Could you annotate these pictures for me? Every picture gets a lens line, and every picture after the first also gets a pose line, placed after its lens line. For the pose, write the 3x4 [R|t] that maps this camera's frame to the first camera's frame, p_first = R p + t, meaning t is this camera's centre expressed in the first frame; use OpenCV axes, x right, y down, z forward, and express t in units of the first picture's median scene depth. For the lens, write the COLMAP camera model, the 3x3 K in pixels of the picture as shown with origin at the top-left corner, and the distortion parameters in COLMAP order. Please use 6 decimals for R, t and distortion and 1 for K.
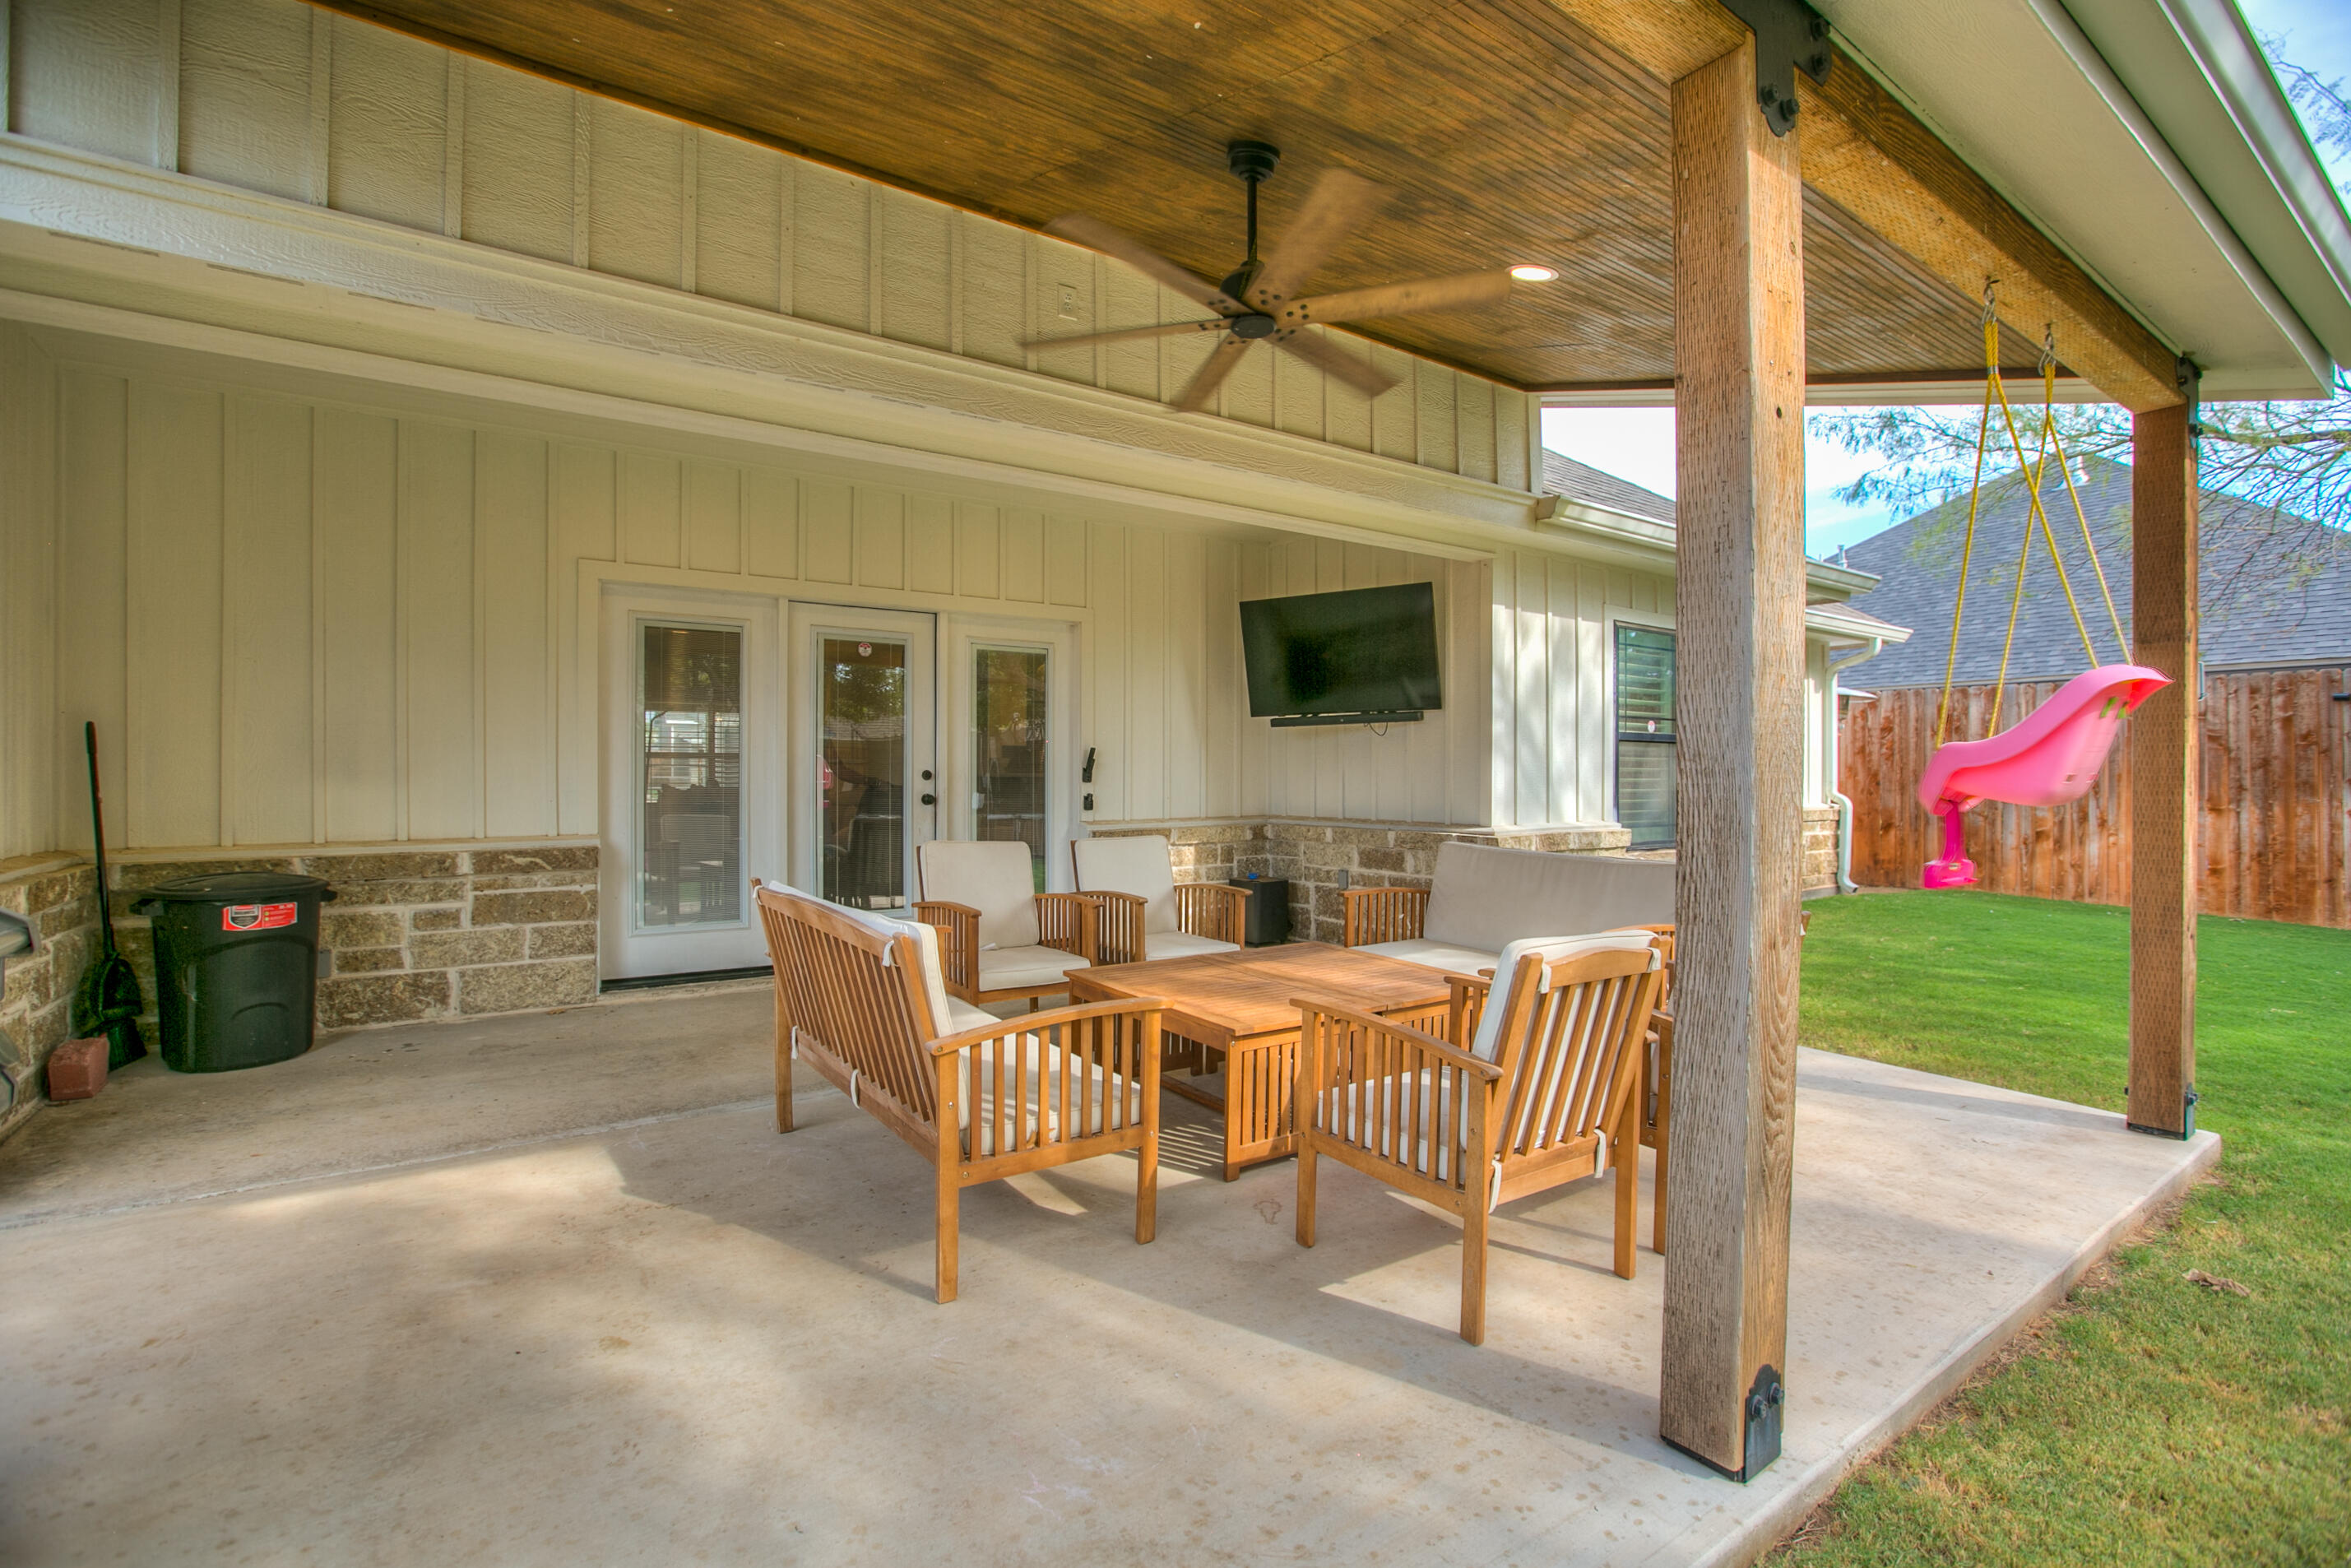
lens RADIAL K [[1125.2, 0, 1159.6], [0, 1125.2, 768.8], [0, 0, 1]] dist [-0.054812, 0.024434]
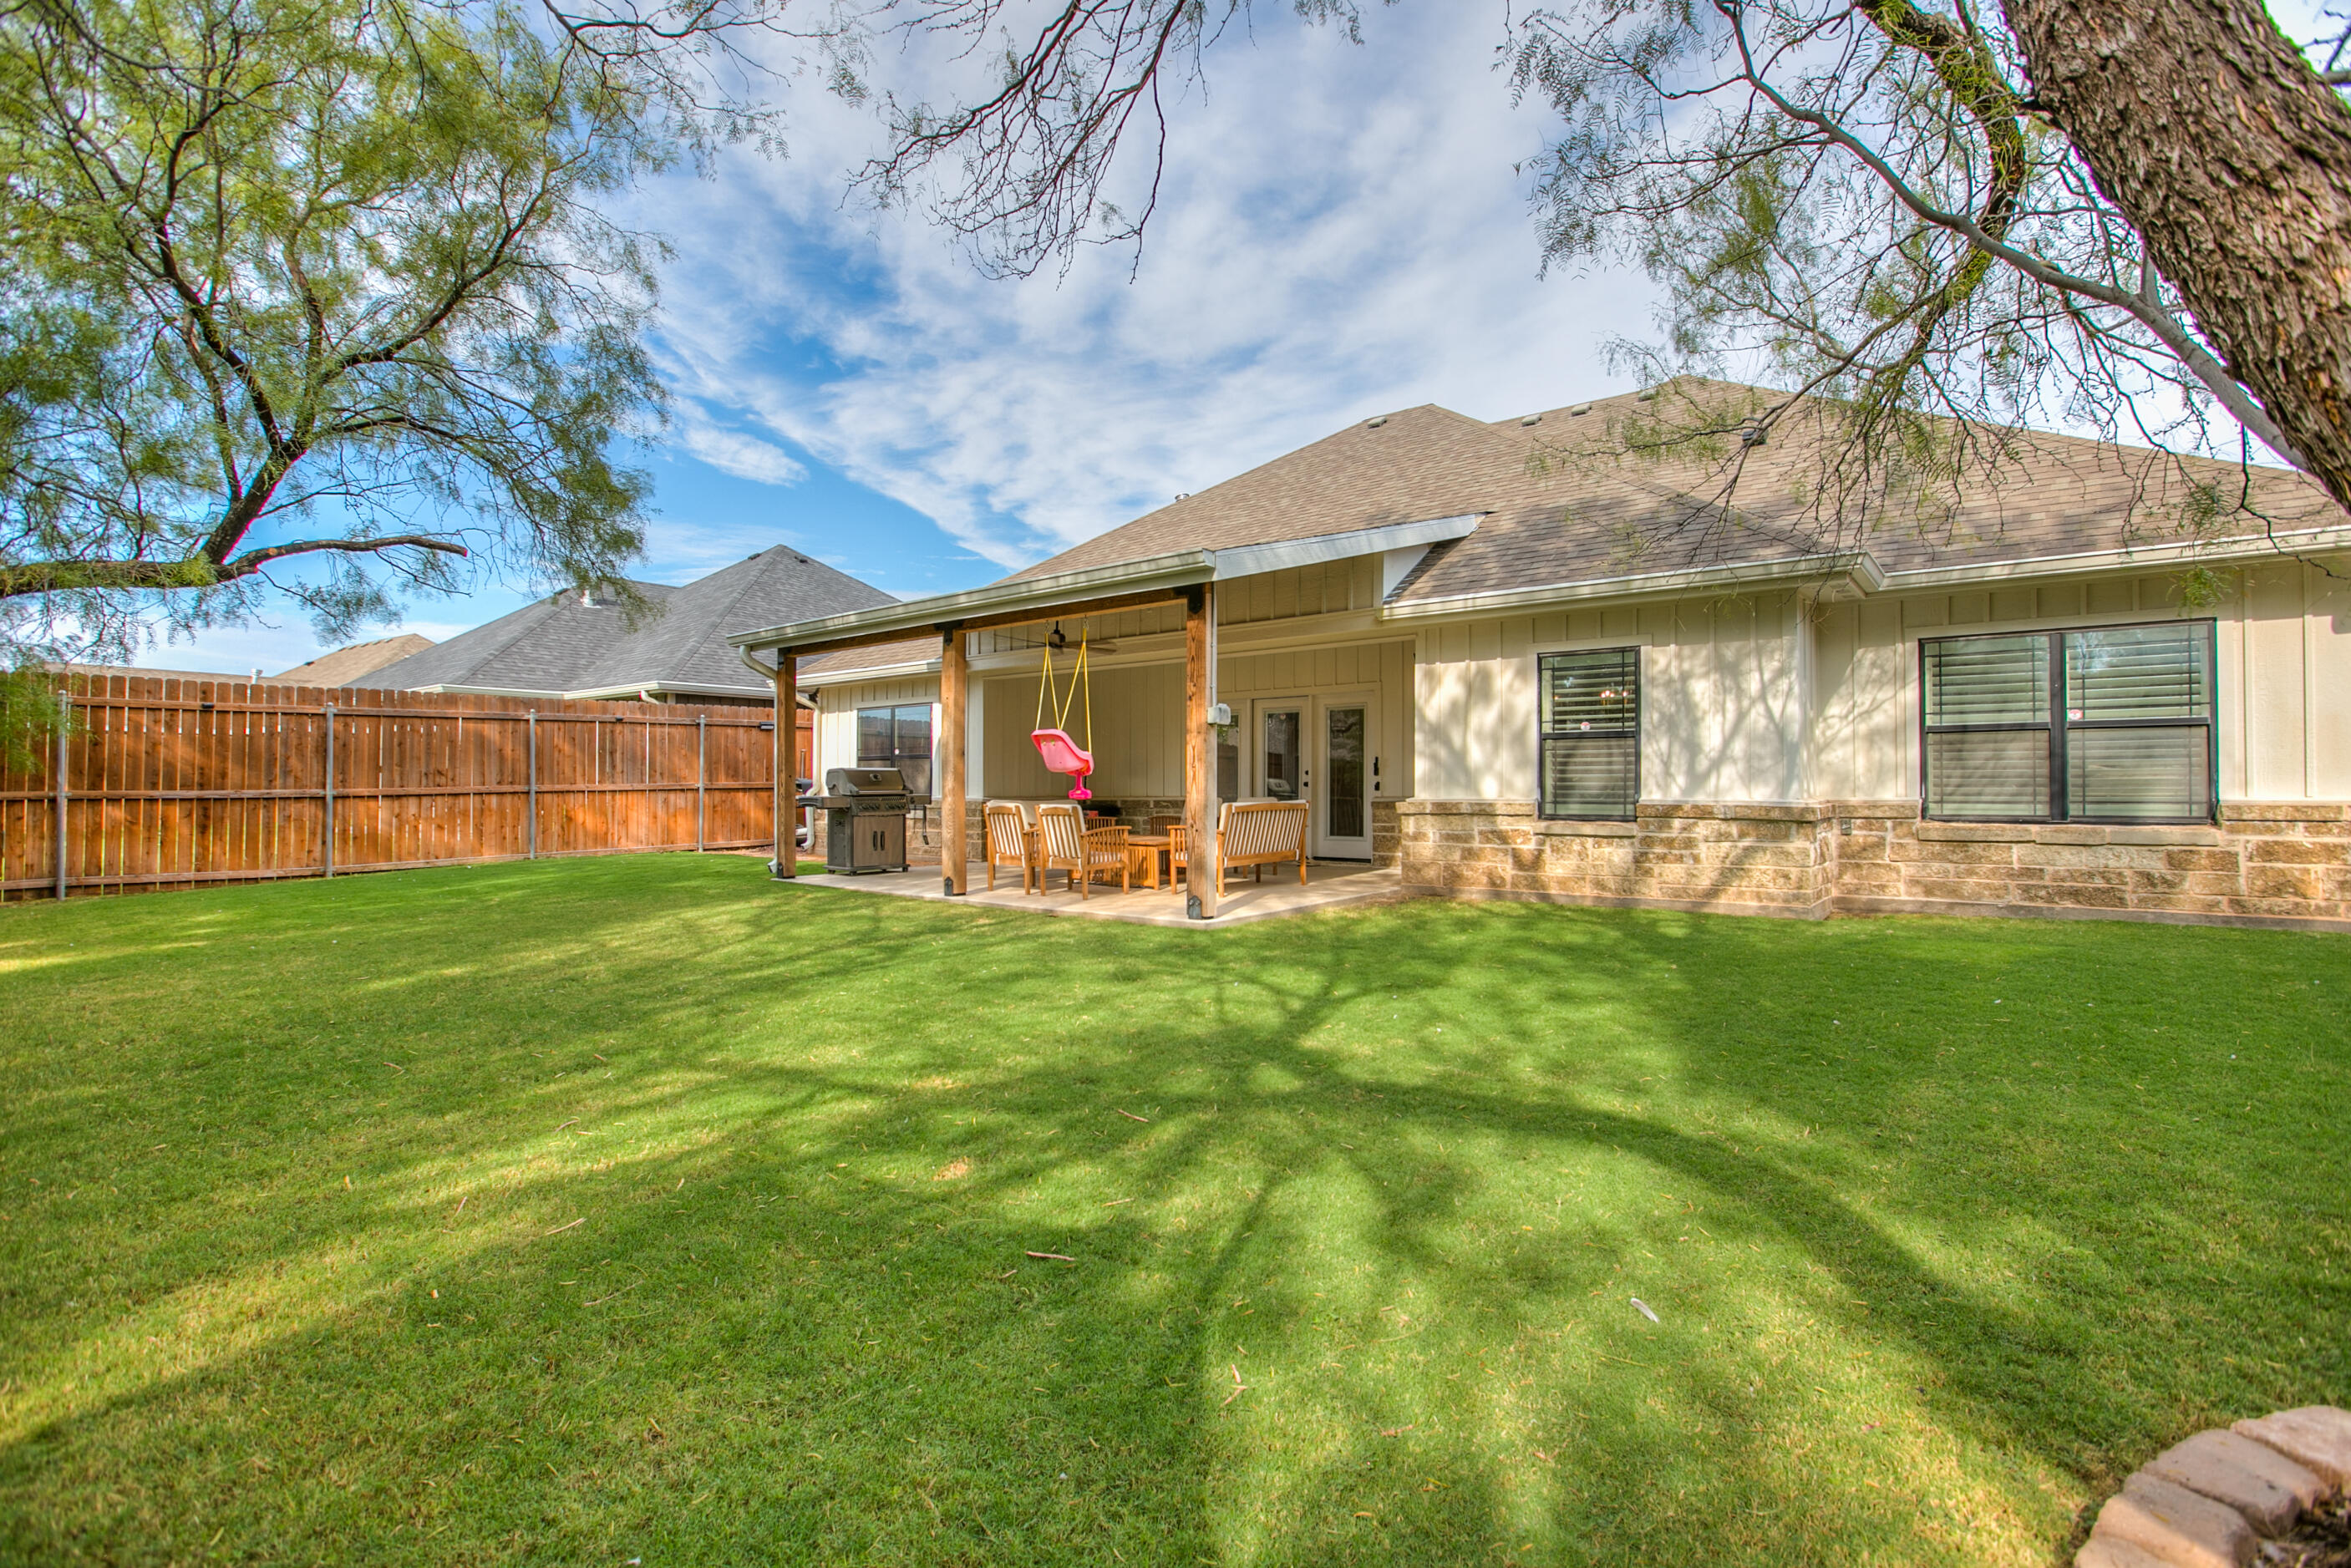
lens RADIAL K [[1125.1, 0, 1159.6], [0, 1125.1, 768.8], [0, 0, 1]] dist [-0.054812, 0.024434]
pose [[0.234263, -0.019236, -0.971983, 1.198709], [0.007589, 0.999810, -0.017957, 0.022969], [0.972144, -0.003170, 0.234364, 0.158343]]
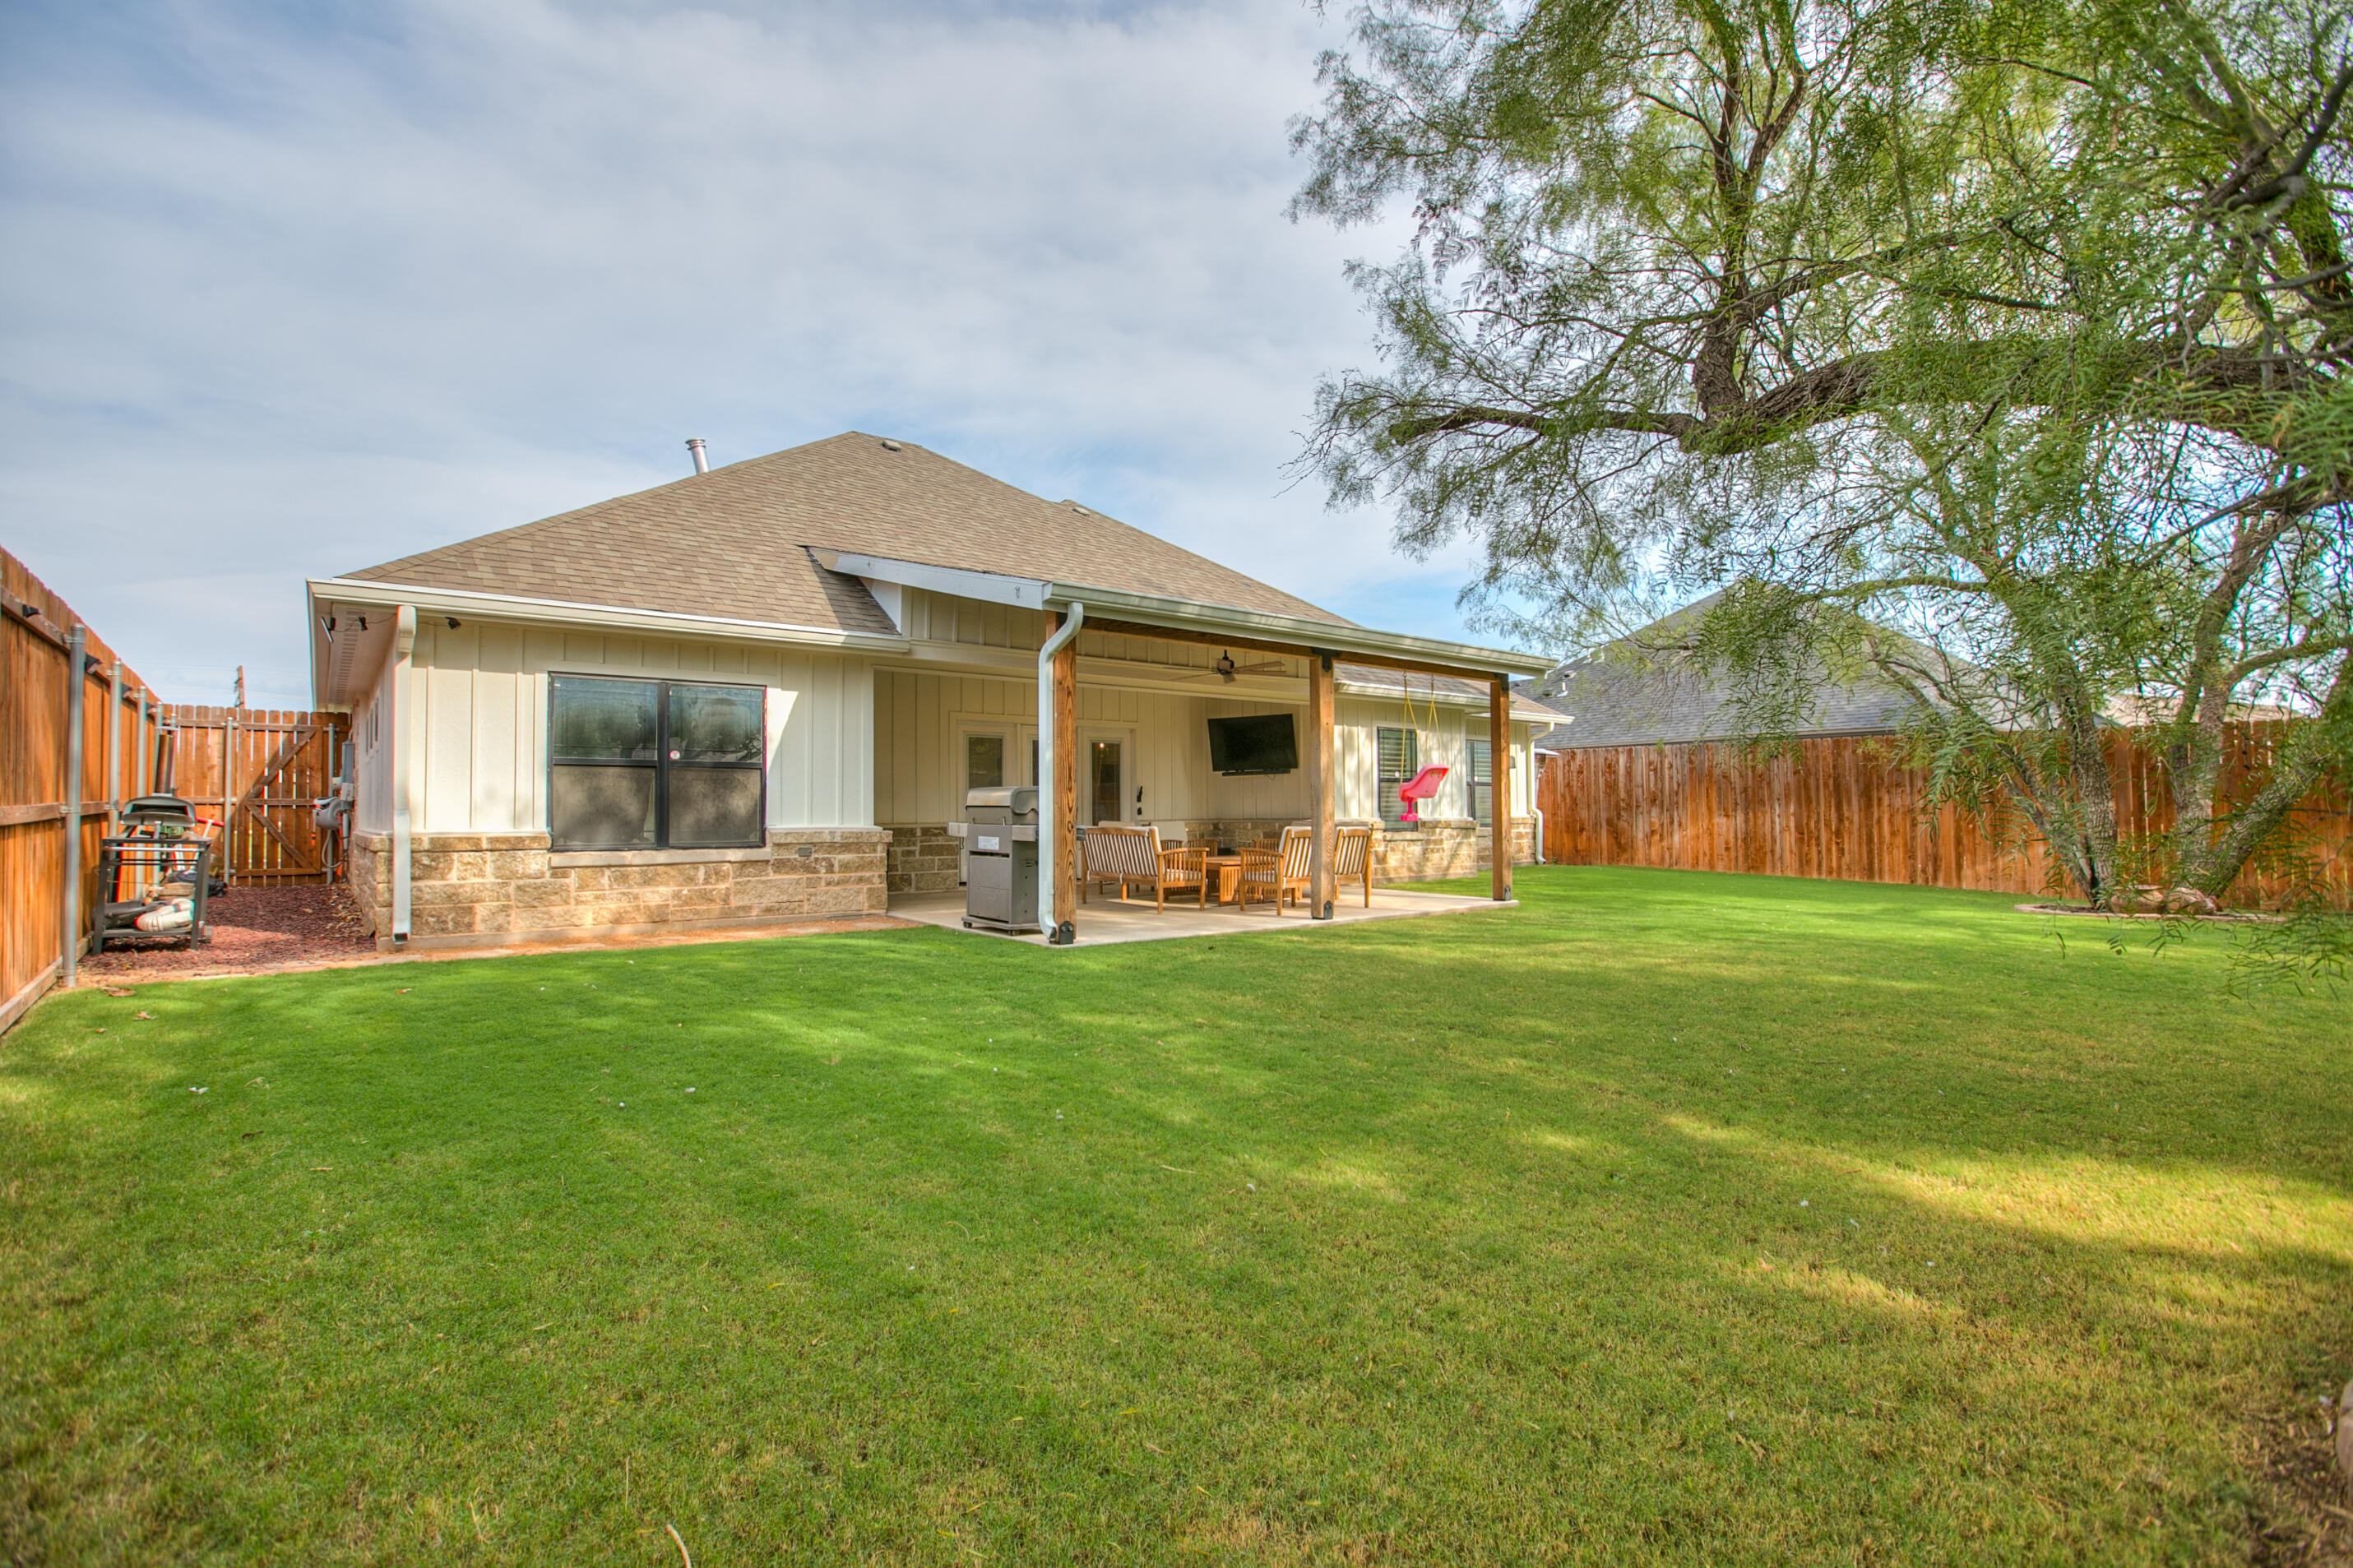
lens RADIAL K [[1126.0, 0, 1160.6], [0, 1126.0, 768.8], [0, 0, 1]] dist [-0.054812, 0.024434]
pose [[0.997856, -0.004785, 0.065280, -0.119685], [0.006894, 0.999460, -0.032127, 0.013245], [-0.065091, 0.032508, 0.997350, -0.860286]]
